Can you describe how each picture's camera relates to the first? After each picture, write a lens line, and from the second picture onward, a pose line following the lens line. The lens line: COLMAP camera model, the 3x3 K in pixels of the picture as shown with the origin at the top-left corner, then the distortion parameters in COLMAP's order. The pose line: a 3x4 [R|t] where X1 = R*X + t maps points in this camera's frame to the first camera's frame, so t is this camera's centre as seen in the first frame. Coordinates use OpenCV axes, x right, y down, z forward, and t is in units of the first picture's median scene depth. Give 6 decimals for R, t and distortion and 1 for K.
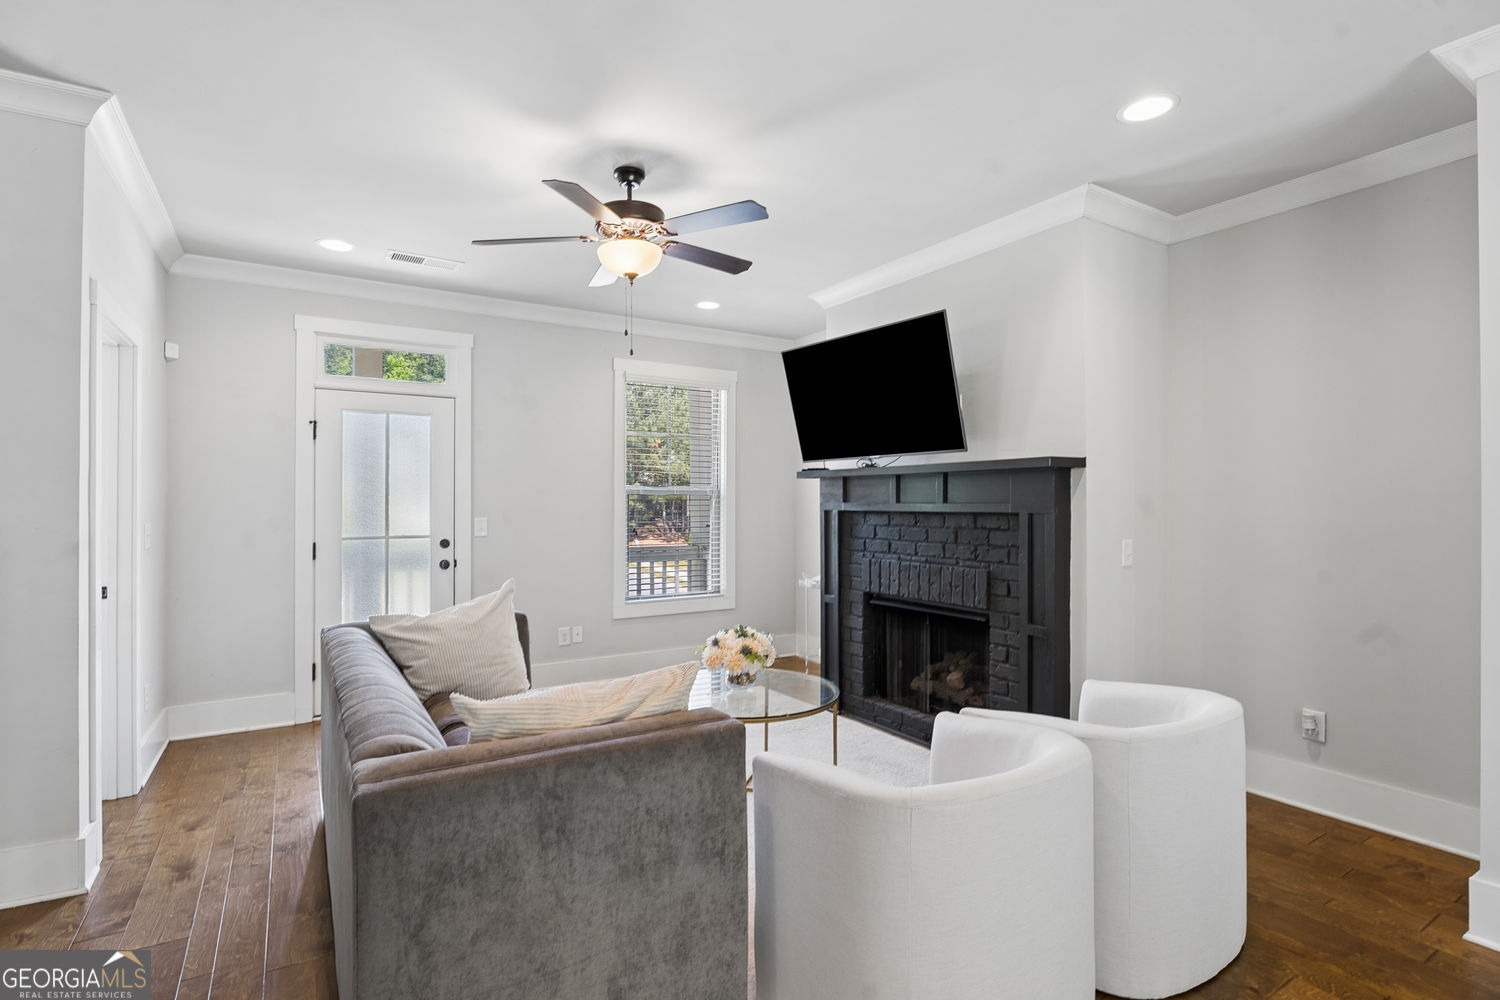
lens RADIAL K [[734.6, 0, 751.4], [0, 734.6, 496.5], [0, 0, 1]] dist [-0.001516, 0.000775]
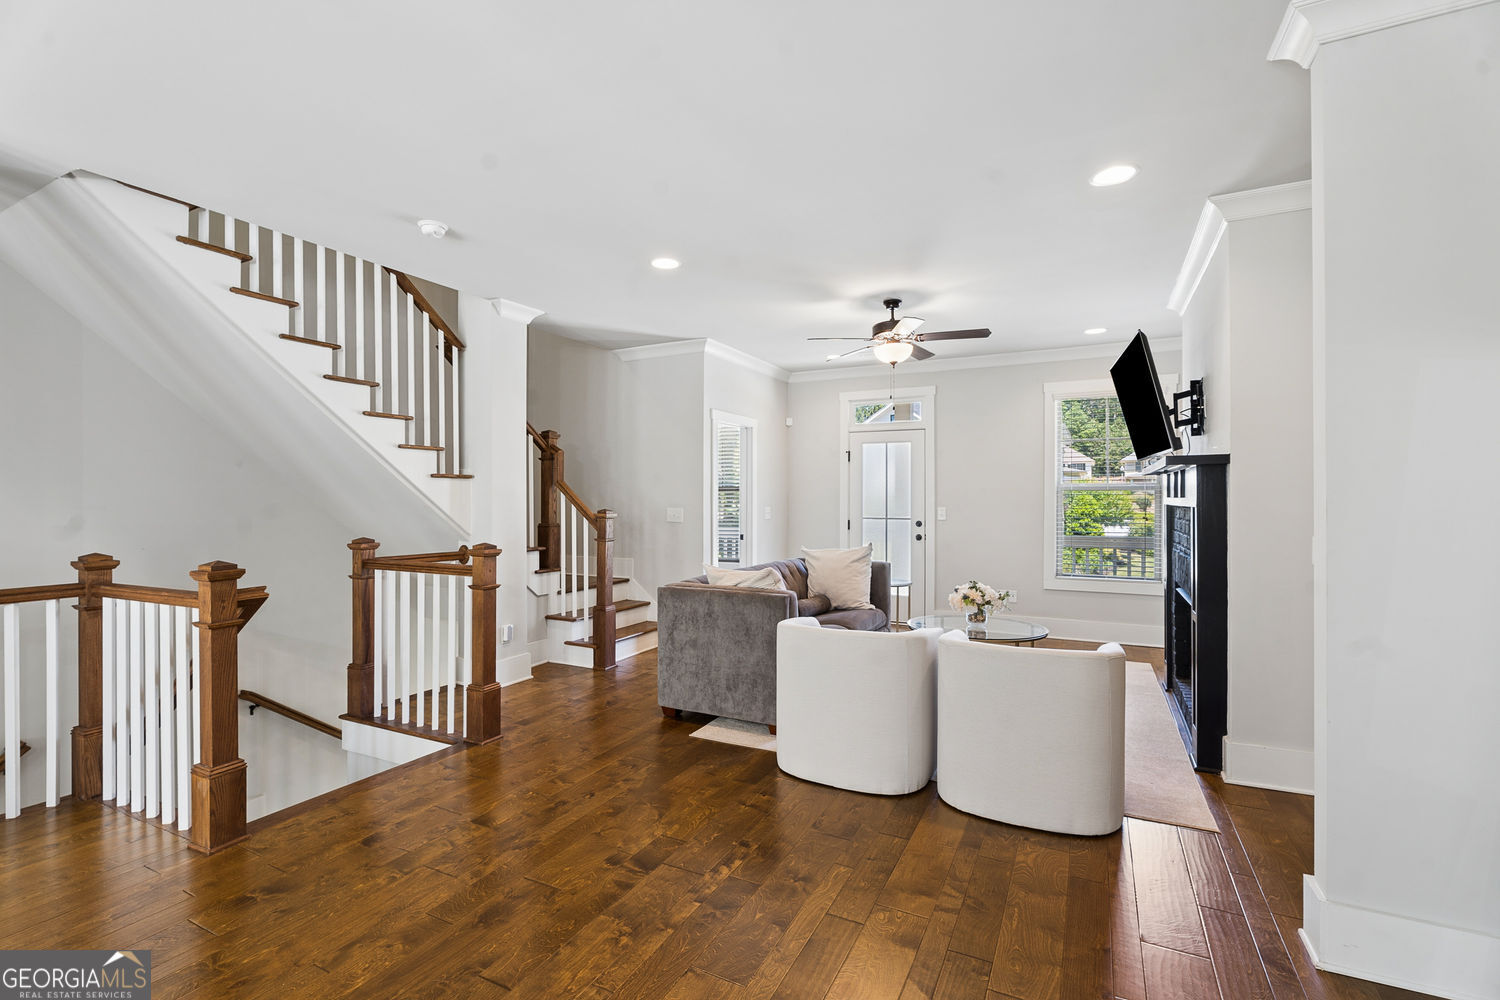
lens RADIAL K [[680.9, 0, 739.8], [0, 680.9, 501.1], [0, 0, 1]] dist [0.001509, -0.001671]
pose [[0.519383, 0.004927, -0.854528, 0.735013], [0.006720, 0.999929, 0.009850, -0.000772], [0.854515, -0.010858, 0.519313, -0.085348]]
